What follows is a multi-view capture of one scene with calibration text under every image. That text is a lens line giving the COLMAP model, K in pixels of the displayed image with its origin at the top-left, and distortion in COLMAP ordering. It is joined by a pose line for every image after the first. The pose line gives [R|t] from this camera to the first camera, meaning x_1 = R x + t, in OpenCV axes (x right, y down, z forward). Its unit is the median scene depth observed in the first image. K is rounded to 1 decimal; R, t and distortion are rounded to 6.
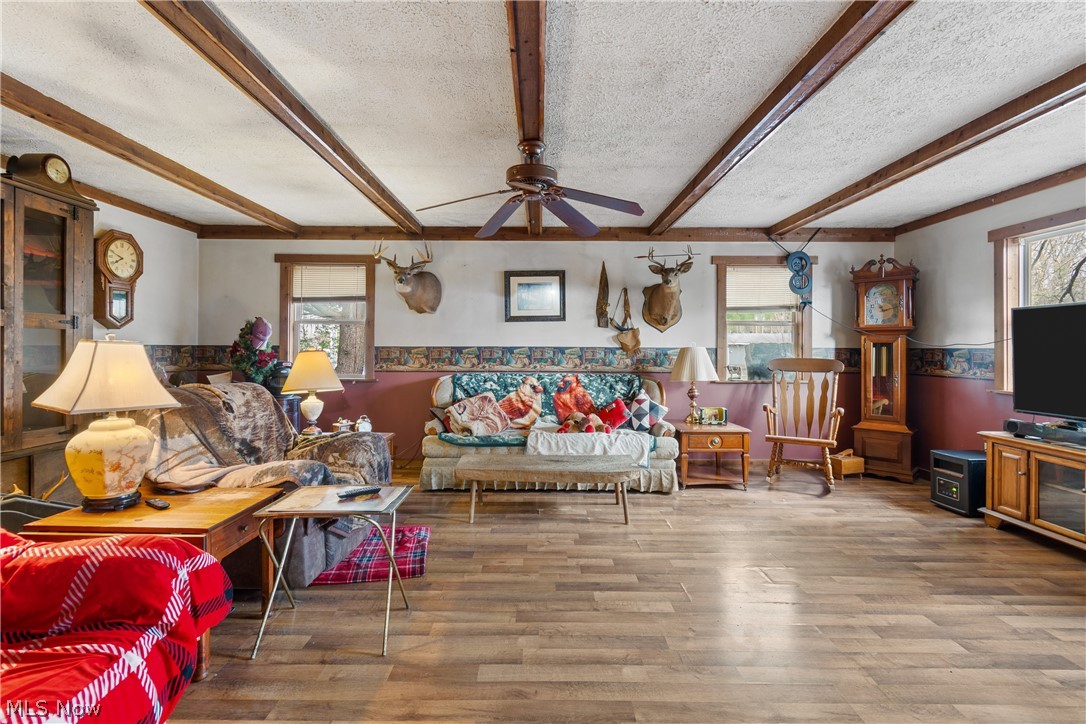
lens RADIAL K [[483.2, 0, 552.7], [0, 483.2, 354.9], [0, 0, 1]] dist [-0.000860, -0.000287]
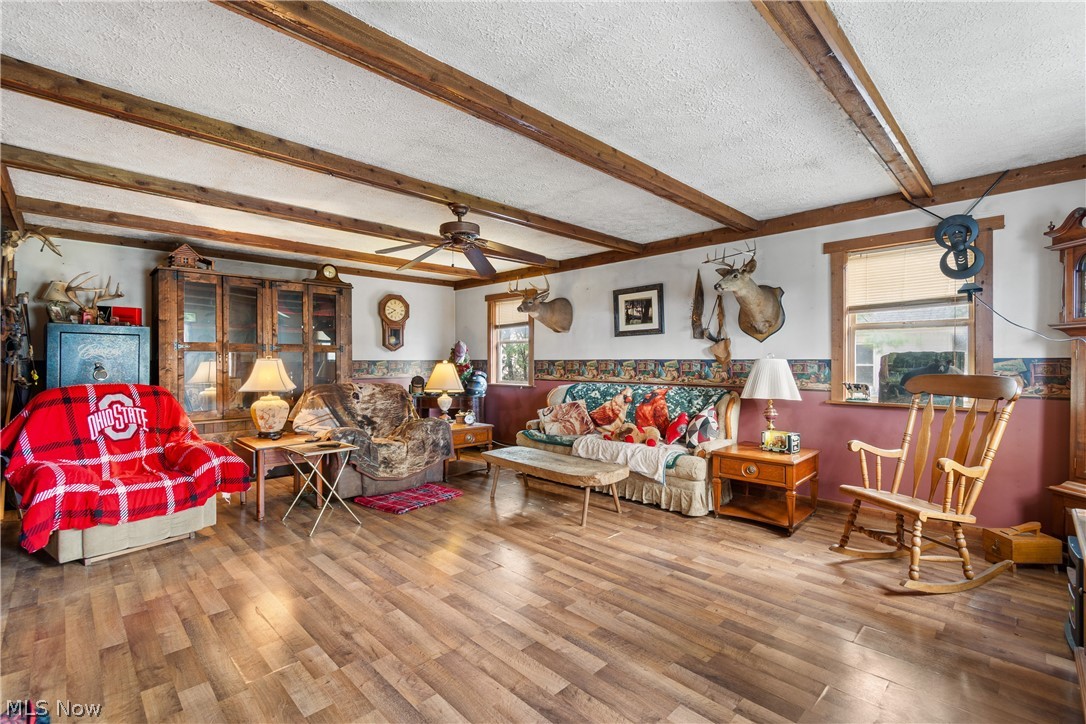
lens RADIAL K [[483.2, 0, 565.9], [0, 483.2, 362.8], [0, 0, 1]] dist [-0.000860, -0.000287]
pose [[0.727201, -0.003677, -0.686415, 0.606353], [-0.004615, 0.999937, -0.010246, 0.001735], [0.686409, 0.010619, 0.727138, 0.141446]]
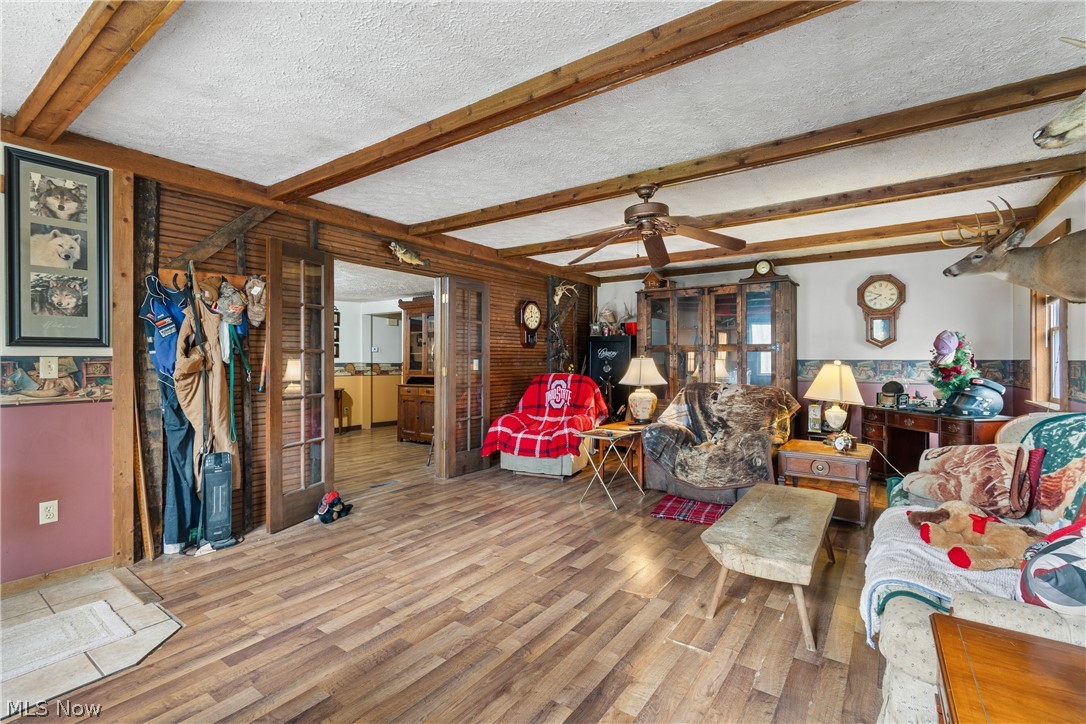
lens RADIAL K [[483.2, 0, 547.7], [0, 483.2, 362.3], [0, 0, 1]] dist [-0.000860, -0.000287]
pose [[-0.566469, -0.002478, -0.824079, 0.600441], [-0.017721, 0.999801, 0.009175, -0.009265], [0.823892, 0.019801, -0.566400, 0.833200]]
